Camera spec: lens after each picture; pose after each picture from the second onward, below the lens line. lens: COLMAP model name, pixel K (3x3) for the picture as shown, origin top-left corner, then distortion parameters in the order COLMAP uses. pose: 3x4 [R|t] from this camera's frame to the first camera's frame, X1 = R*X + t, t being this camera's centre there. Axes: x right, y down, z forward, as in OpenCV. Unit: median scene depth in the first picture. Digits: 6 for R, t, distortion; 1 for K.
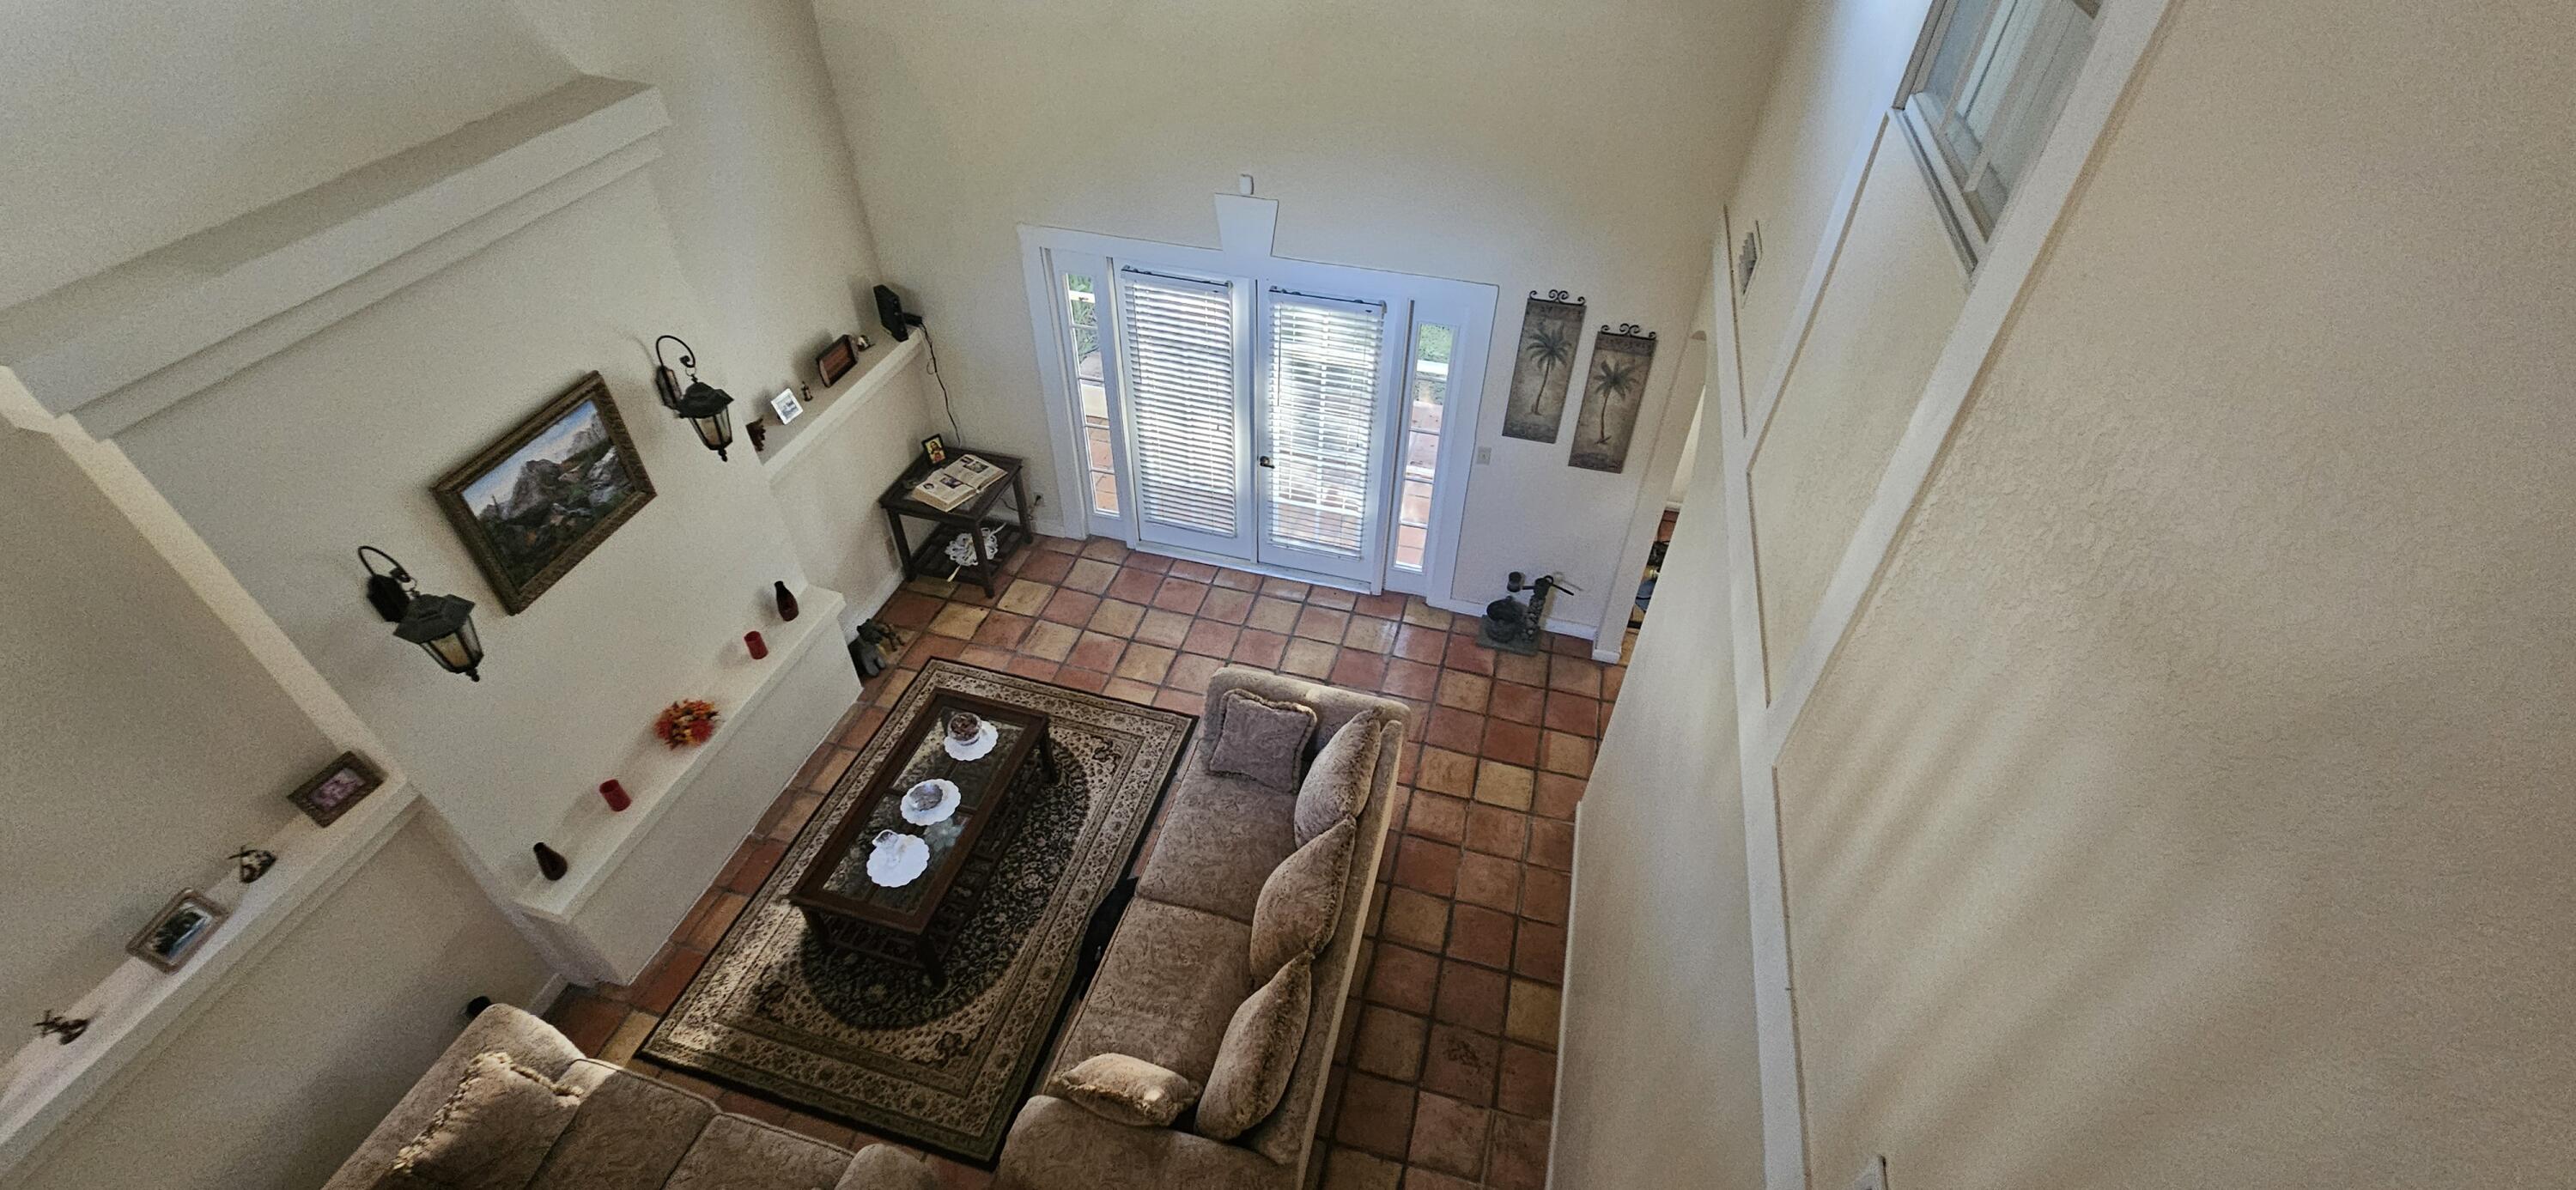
lens RADIAL K [[1057.3, 0, 1292.5], [0, 1057.3, 580.3], [0, 0, 1]] dist [-0.003518, 0.001984]
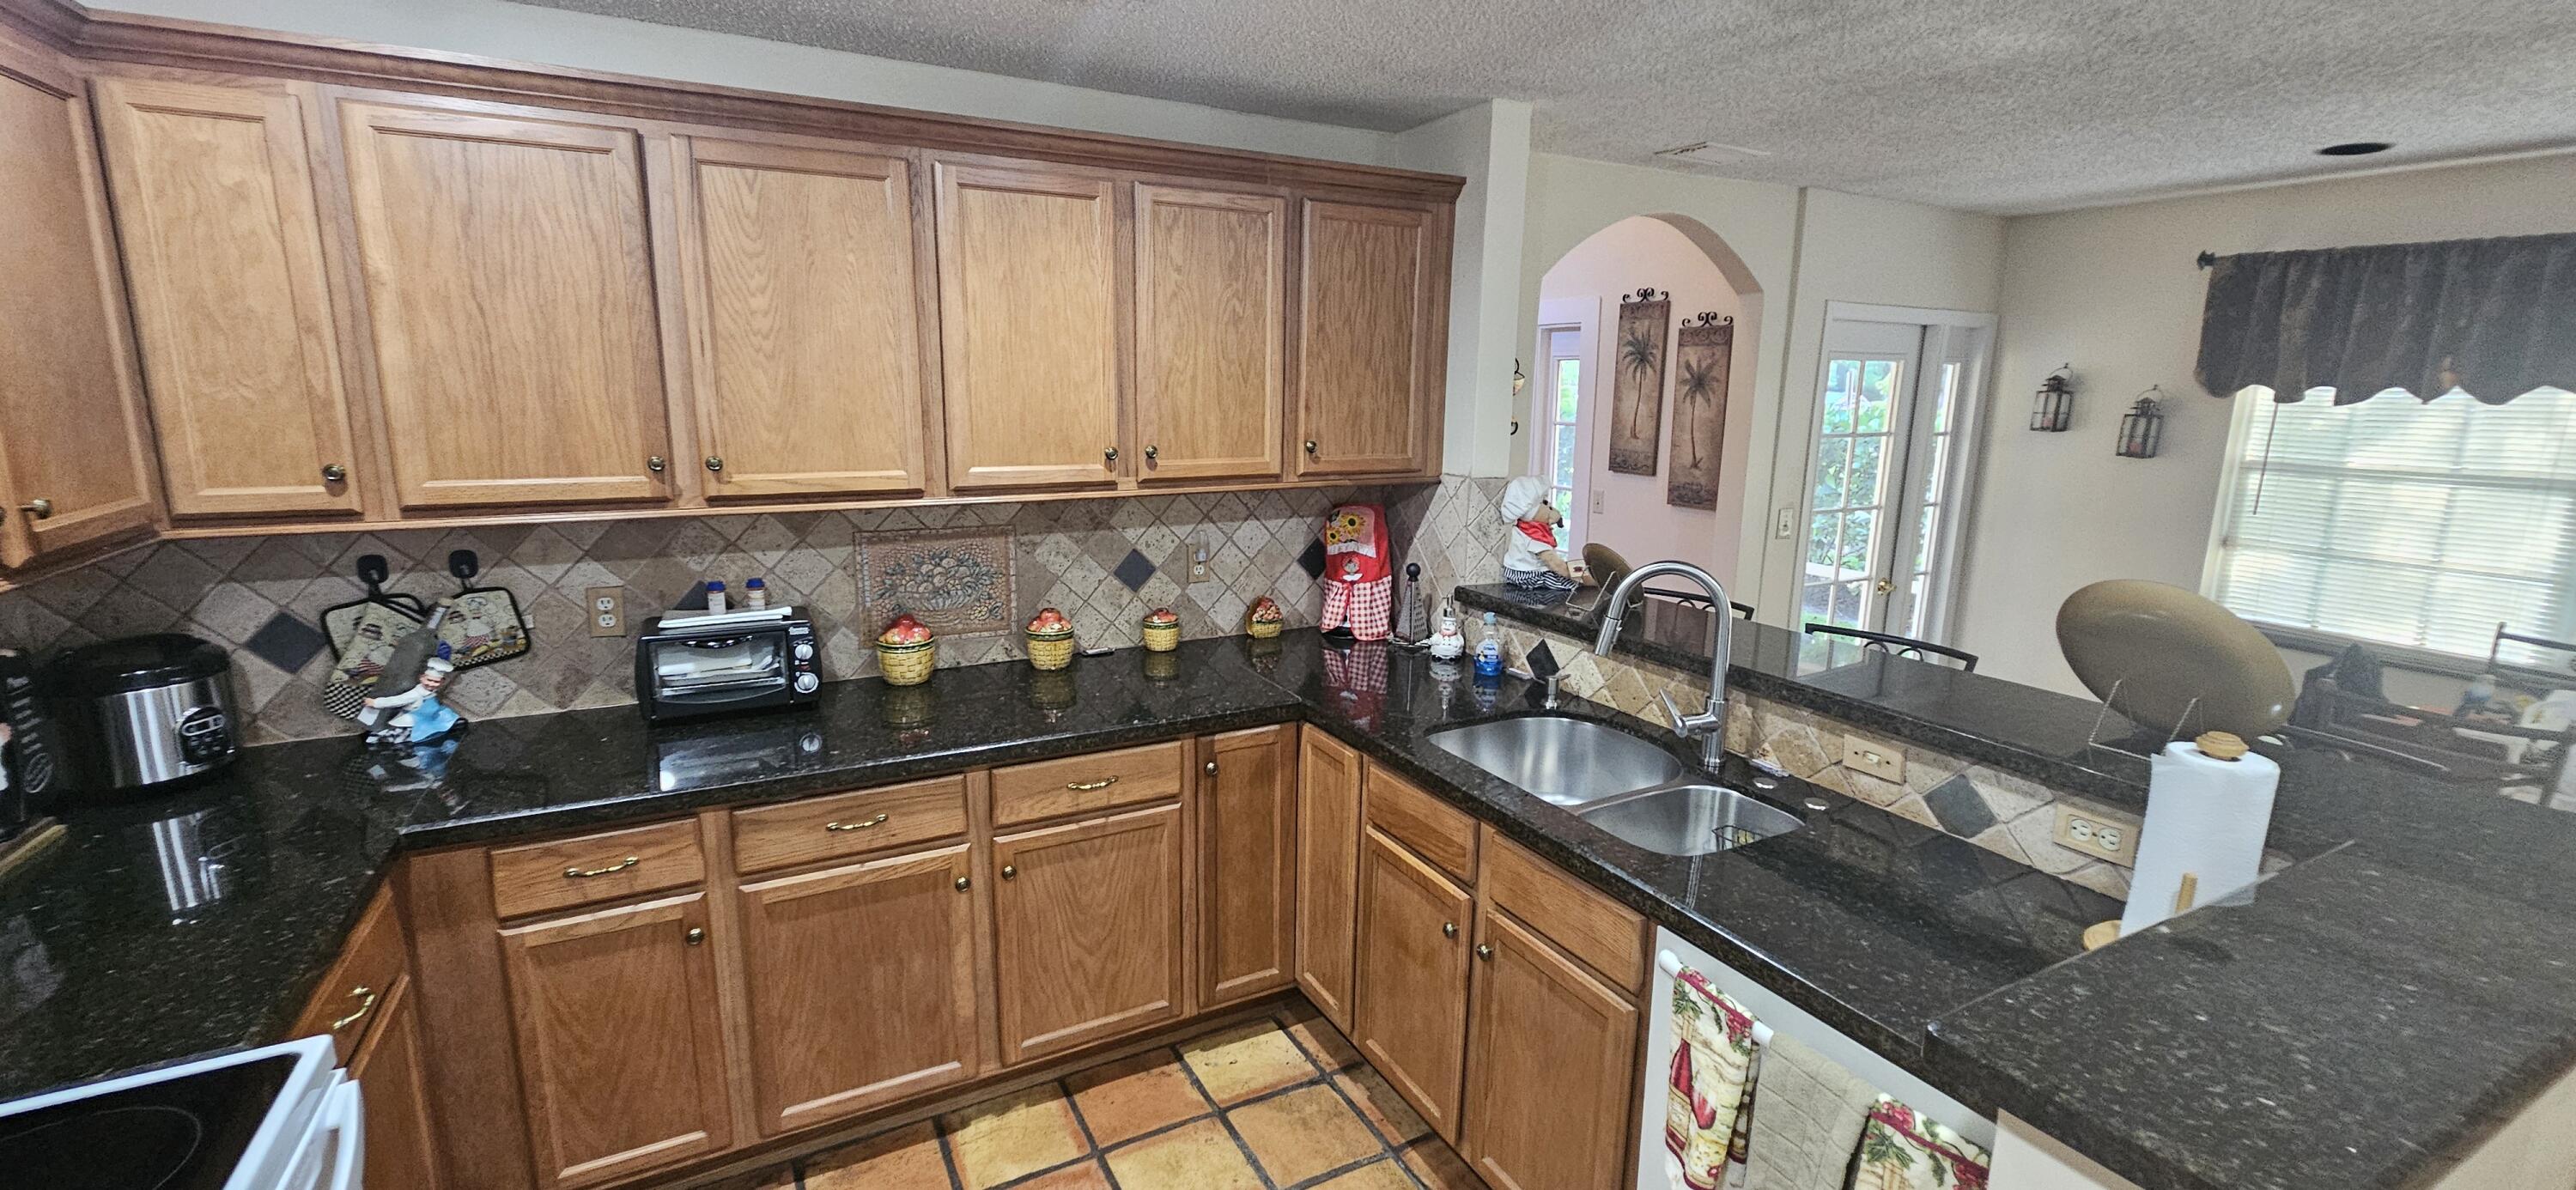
lens RADIAL K [[1057.3, 0, 1279.2], [0, 1057.3, 585.9], [0, 0, 1]] dist [-0.003518, 0.001984]
pose [[0.693773, 0.128481, -0.708641, 0.706280], [-0.480838, 0.815165, -0.322955, 0.401315], [0.536166, 0.564799, 0.627318, 0.353487]]
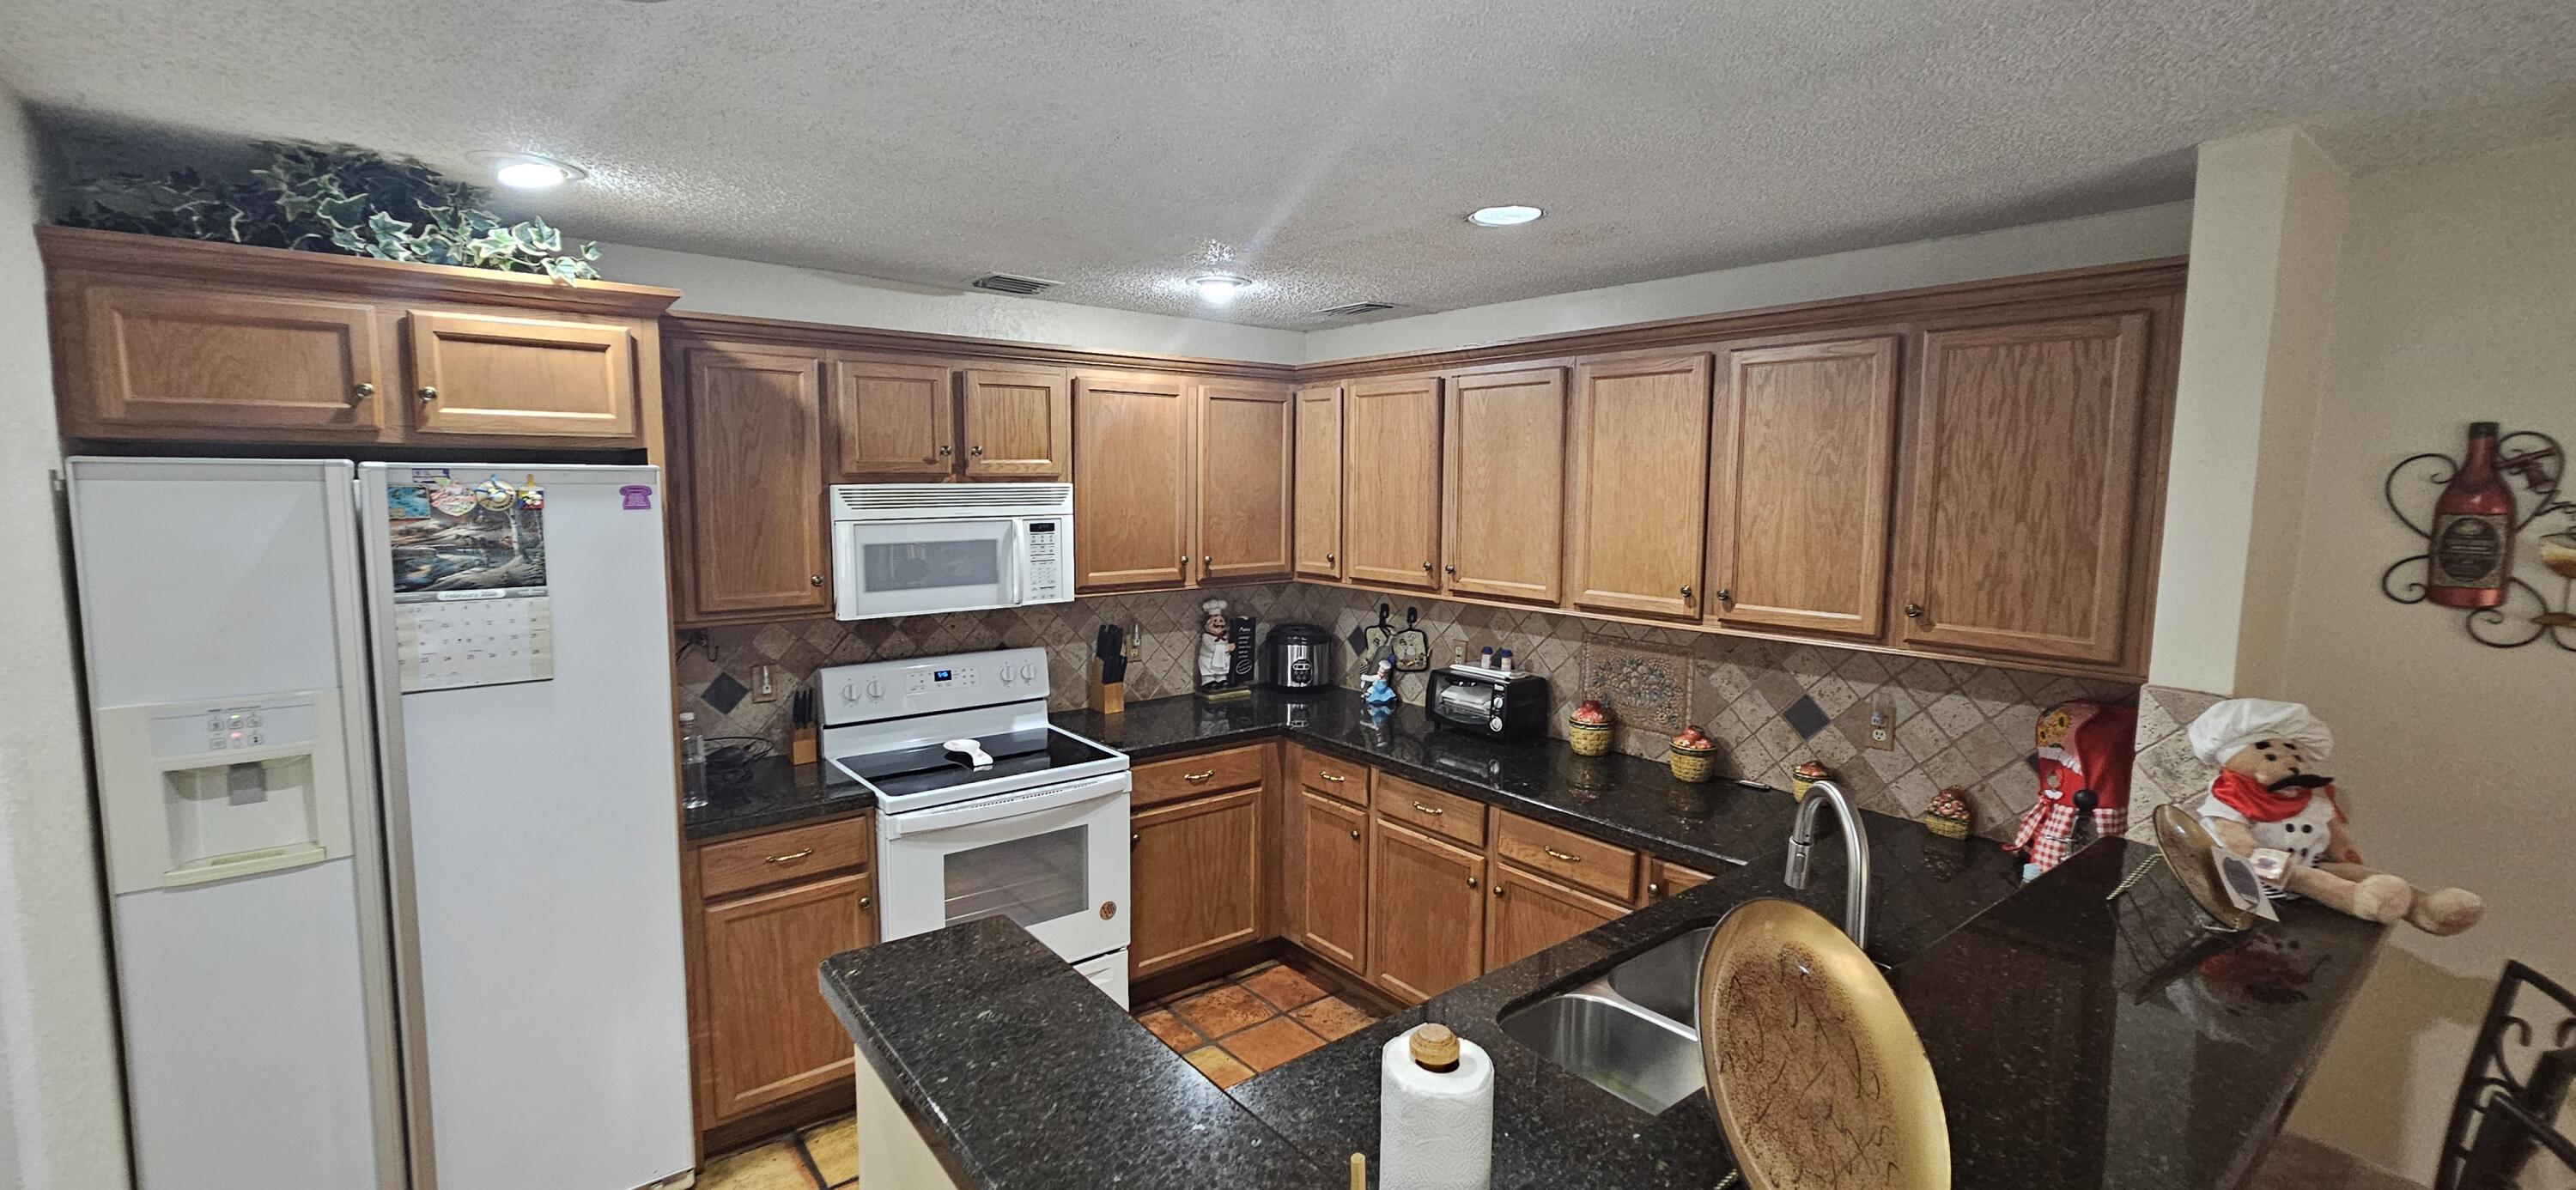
lens RADIAL K [[1057.3, 0, 1281.1], [0, 1057.3, 585.7], [0, 0, 1]] dist [-0.003518, 0.001984]
pose [[-0.579863, 0.055778, -0.812803, 0.866247], [-0.560120, 0.697182, 0.447440, 0.093806], [0.591629, 0.714721, -0.373027, 0.669979]]
